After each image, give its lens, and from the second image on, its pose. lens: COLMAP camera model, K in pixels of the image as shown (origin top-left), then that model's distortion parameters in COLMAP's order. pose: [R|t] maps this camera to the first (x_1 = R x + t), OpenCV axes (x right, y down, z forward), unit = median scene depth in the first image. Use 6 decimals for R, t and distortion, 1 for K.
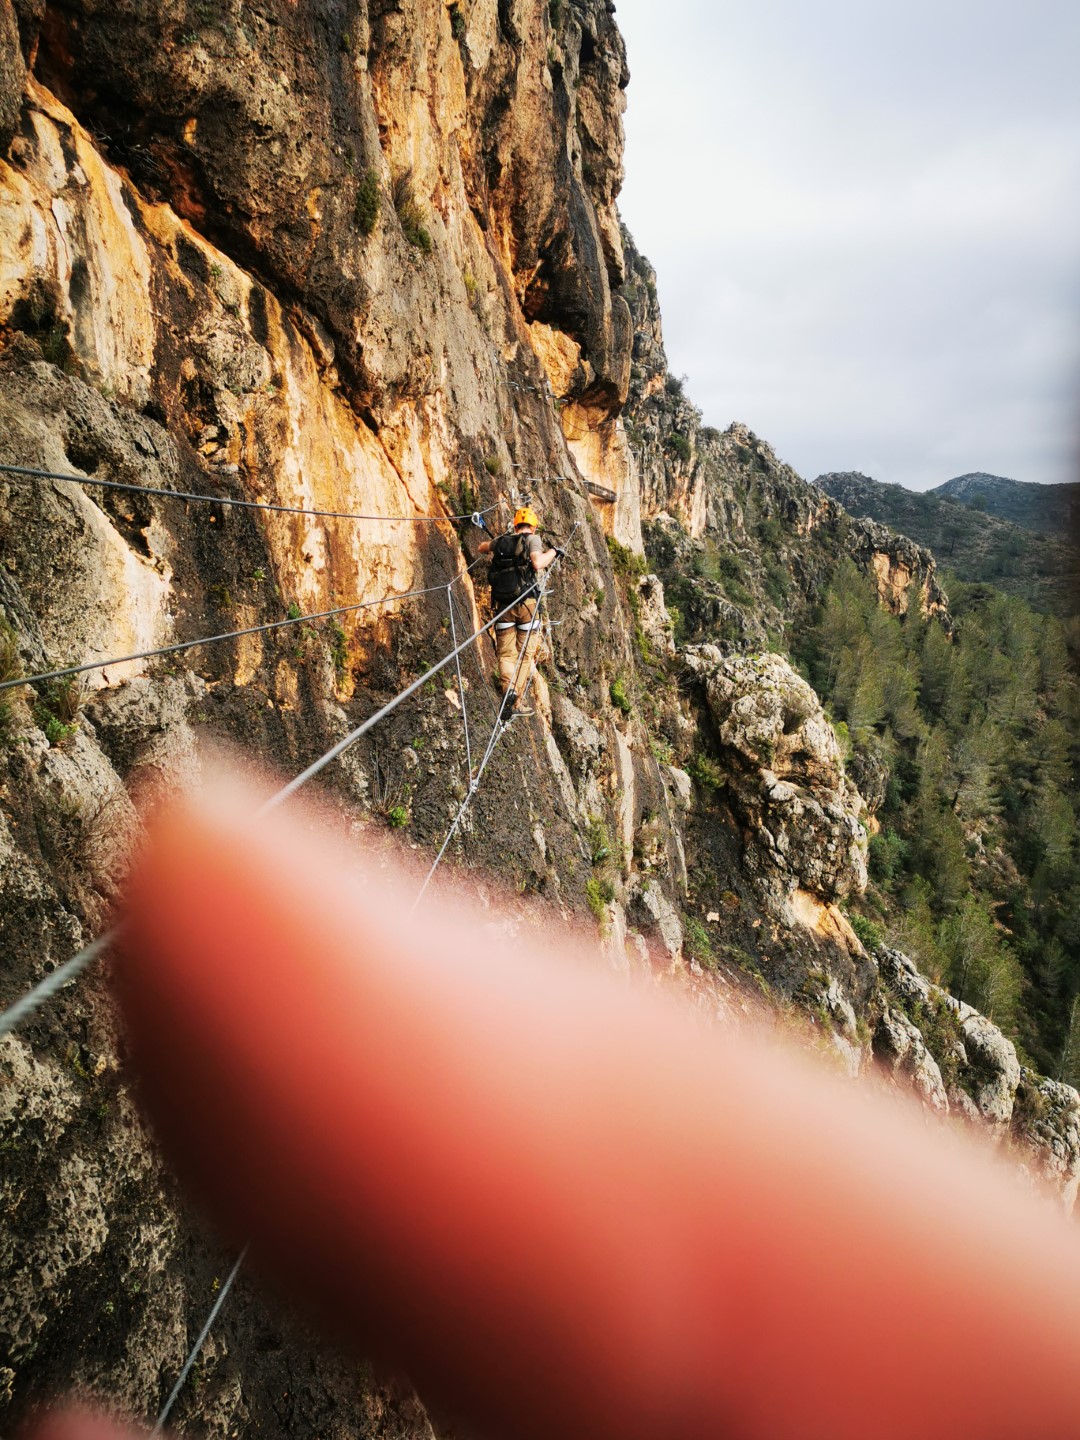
lens RADIAL K [[1117.9, 0, 540.0], [0, 1117.9, 720.0], [0, 0, 1]] dist [-0.103006, 0.444524]
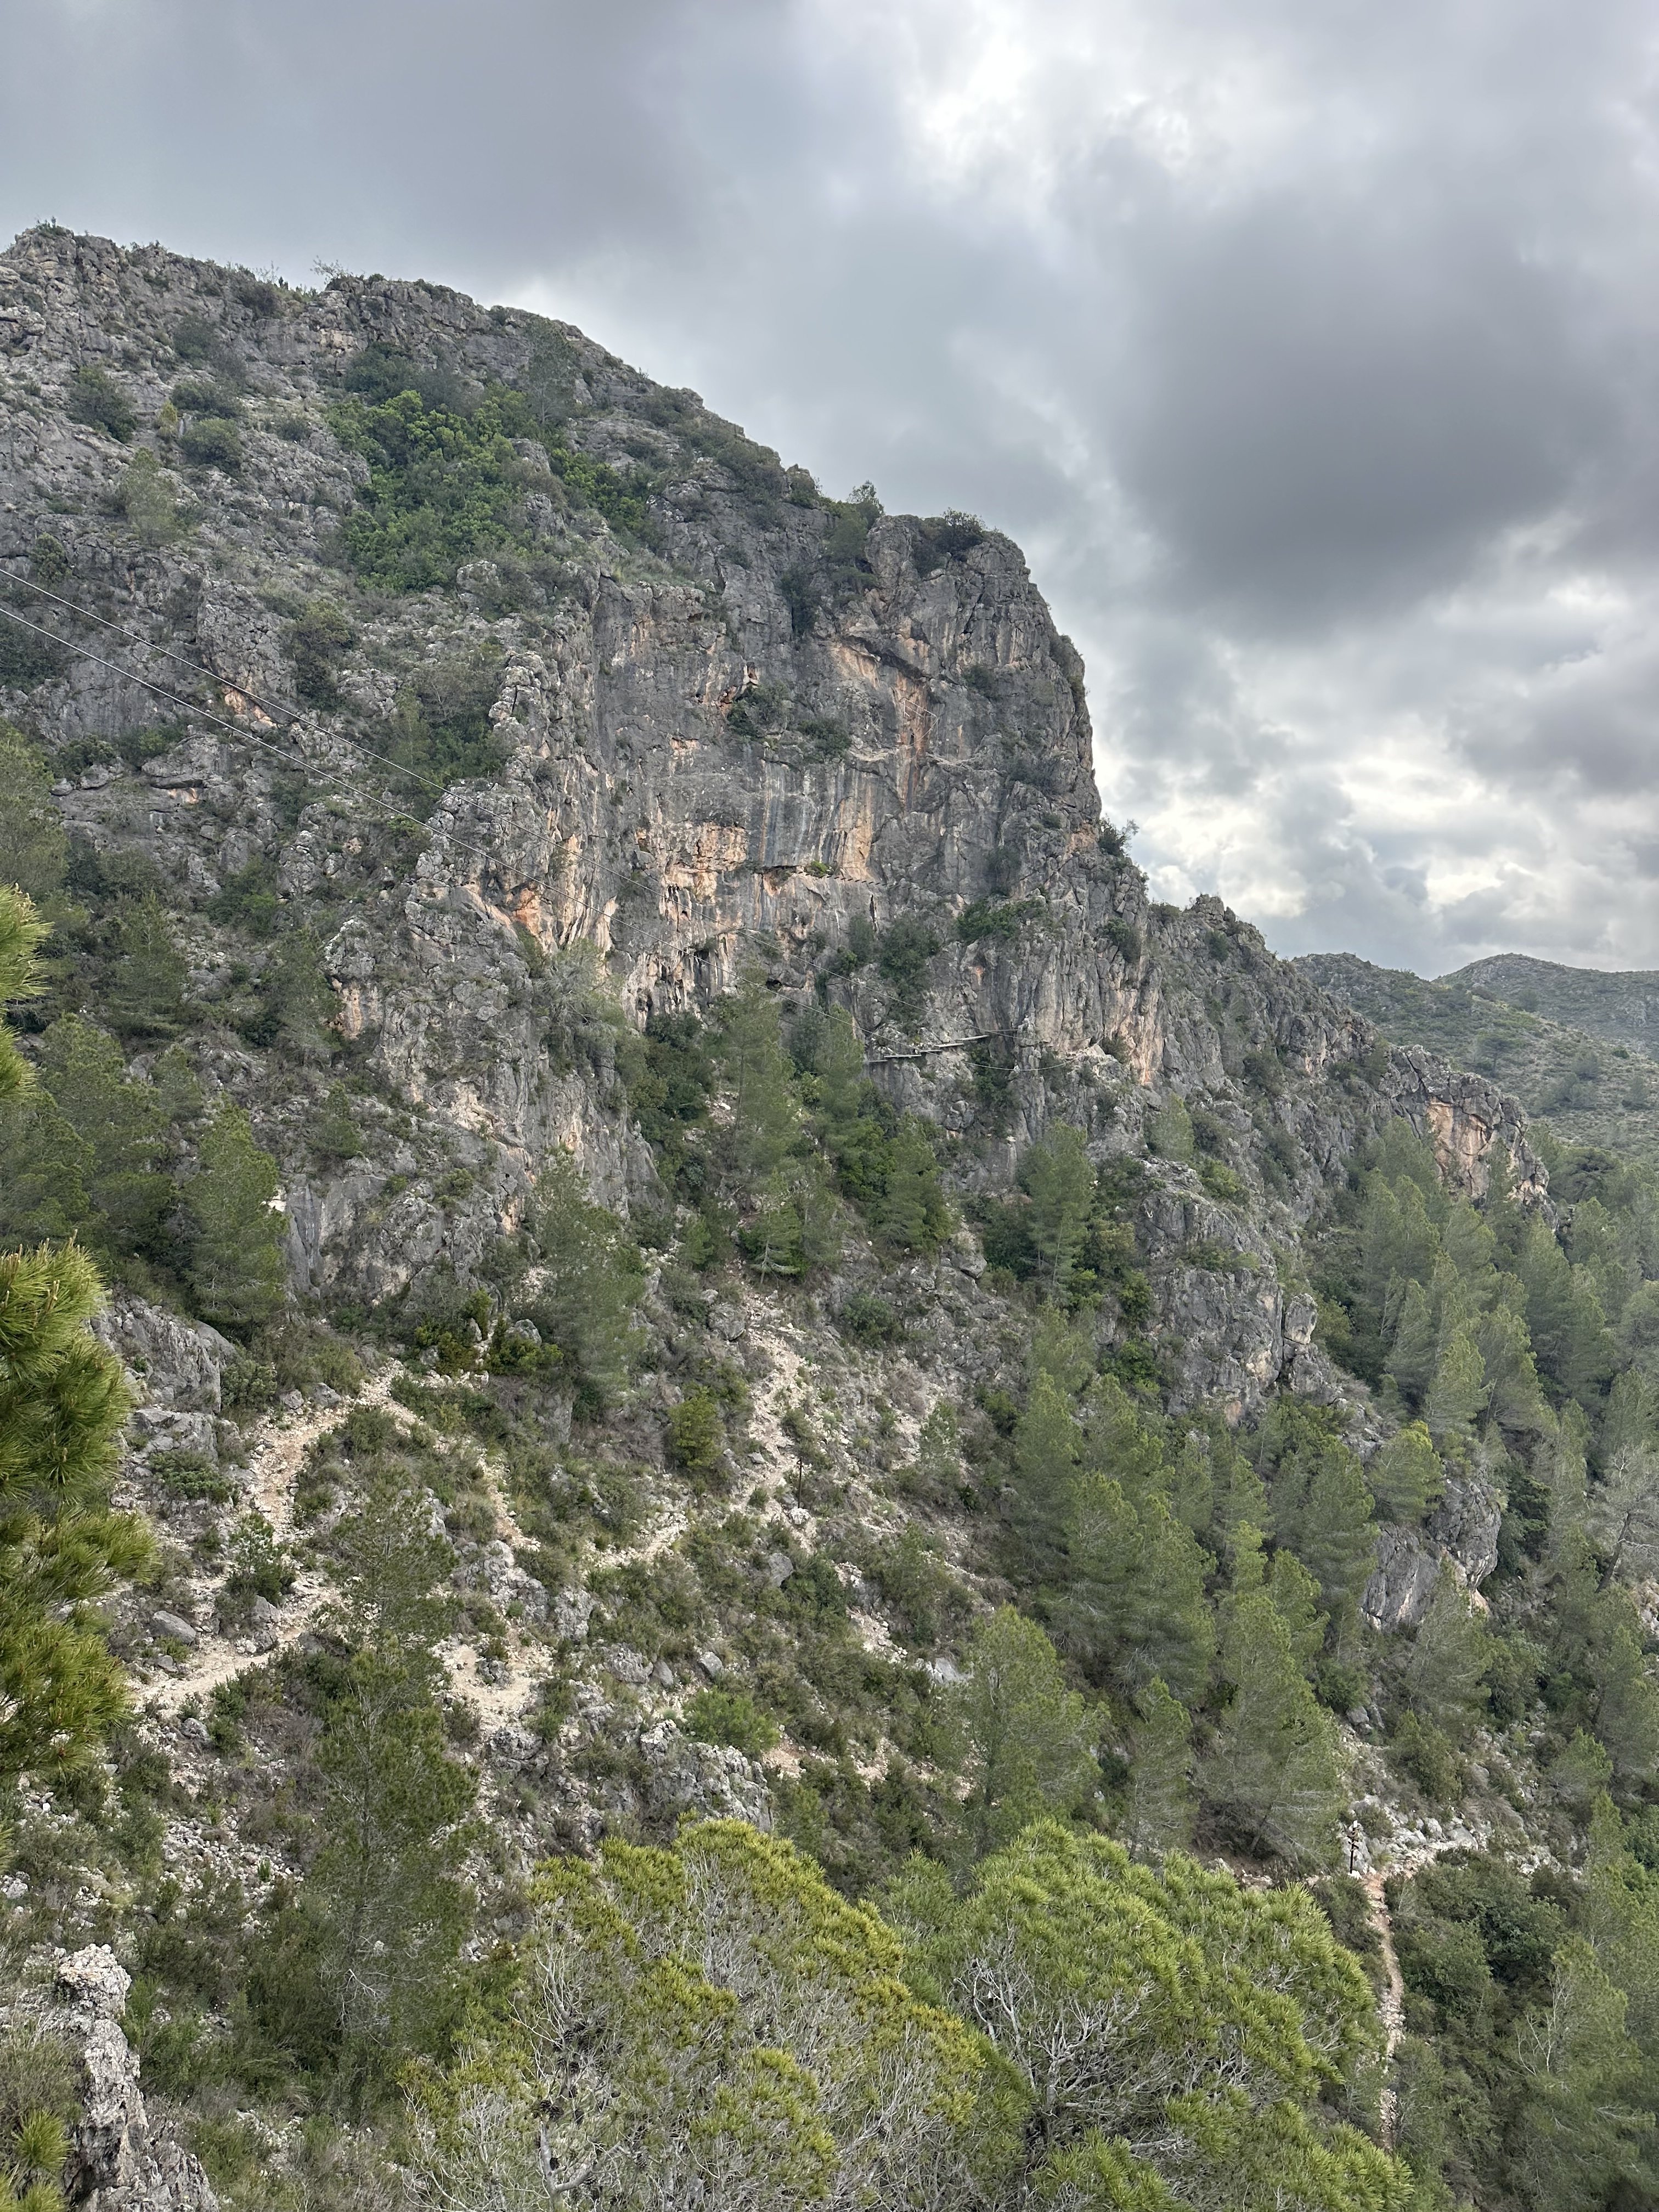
lens RADIAL K [[1545.0, 0, 829.5], [0, 1545.0, 1106.0], [0, 0, 1]] dist [-0.000597, -0.003038]
pose [[0.999021, 0.012295, -0.042495, 0.003402], [-0.017131, 0.993174, -0.115376, -0.054723], [0.040786, 0.115991, 0.992413, 0.167224]]
